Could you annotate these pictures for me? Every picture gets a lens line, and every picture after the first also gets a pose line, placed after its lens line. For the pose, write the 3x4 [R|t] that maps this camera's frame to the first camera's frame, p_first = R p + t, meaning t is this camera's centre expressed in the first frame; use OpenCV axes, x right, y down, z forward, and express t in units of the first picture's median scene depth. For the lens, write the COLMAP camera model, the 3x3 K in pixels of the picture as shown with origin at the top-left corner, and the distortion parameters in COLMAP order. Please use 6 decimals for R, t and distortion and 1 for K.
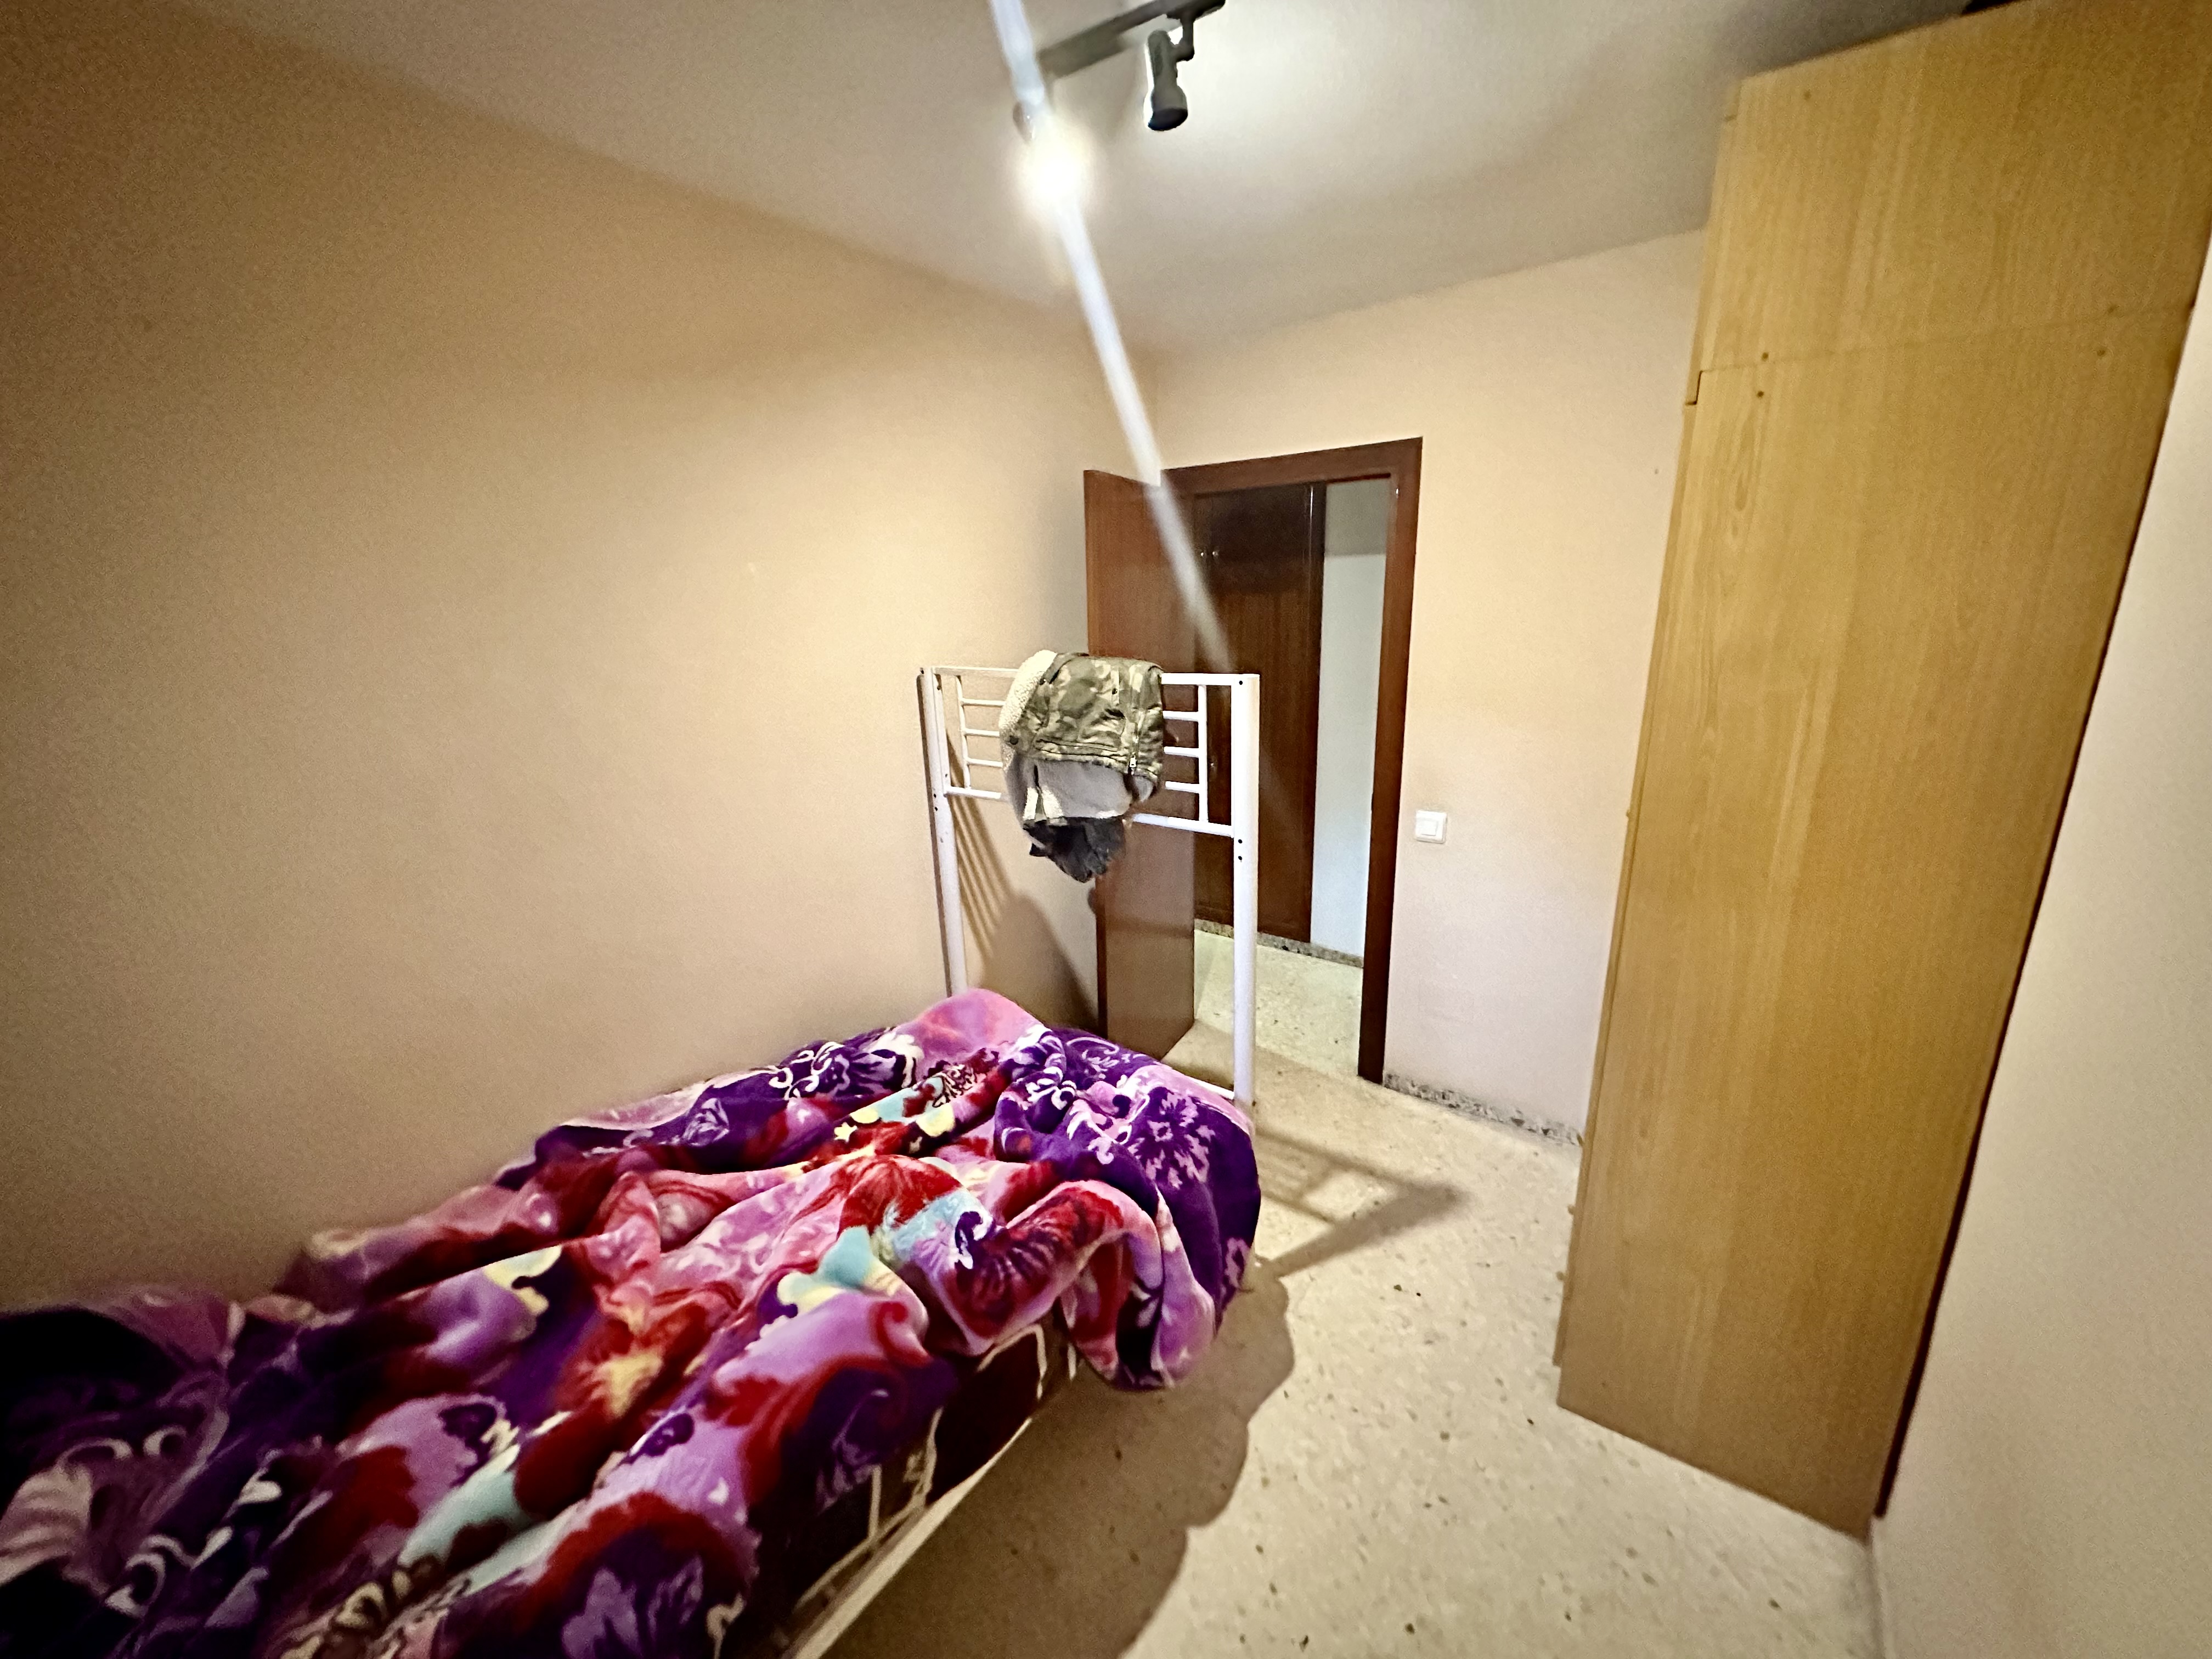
lens RADIAL K [[880.5, 0, 1112.0], [0, 880.5, 830.1], [0, 0, 1]] dist [0.000703, 0.000268]
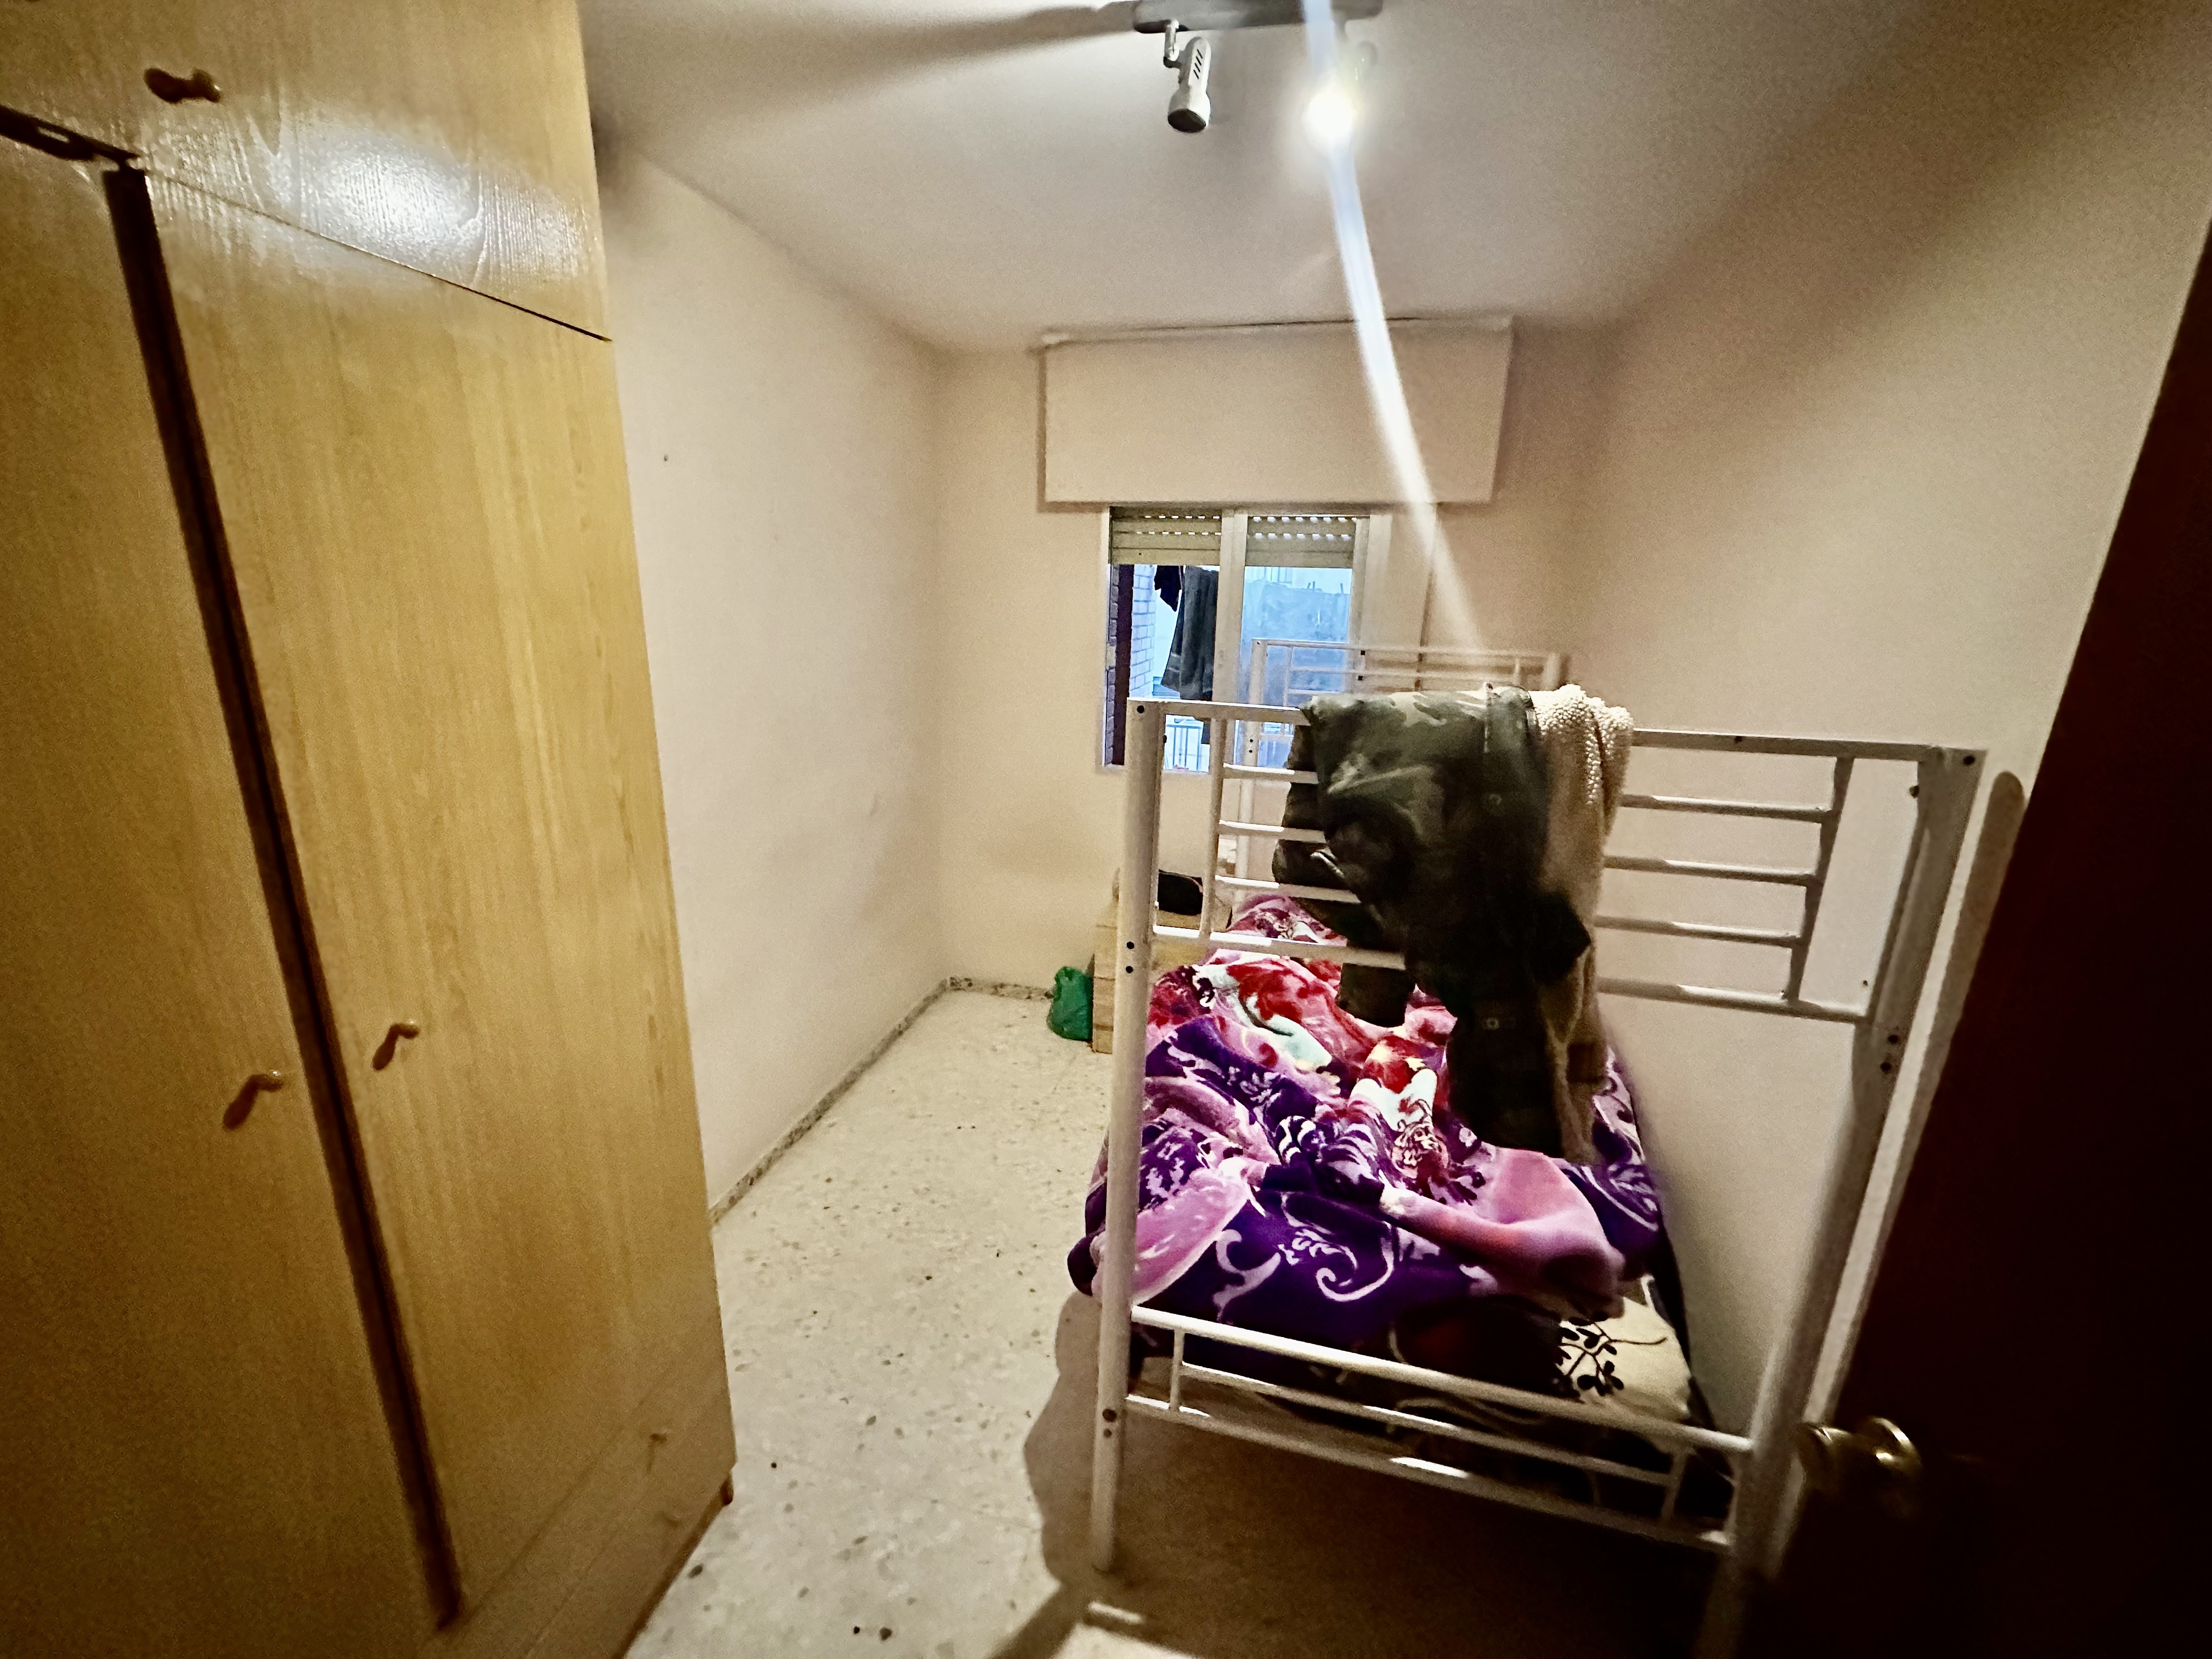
lens RADIAL K [[880.5, 0, 1106.8], [0, 880.5, 822.7], [0, 0, 1]] dist [0.000703, 0.000268]
pose [[-0.927172, 0.099046, -0.361306, 0.395434], [-0.097305, 0.867654, 0.487554, -0.389378], [0.361779, 0.487203, -0.794827, 1.457841]]
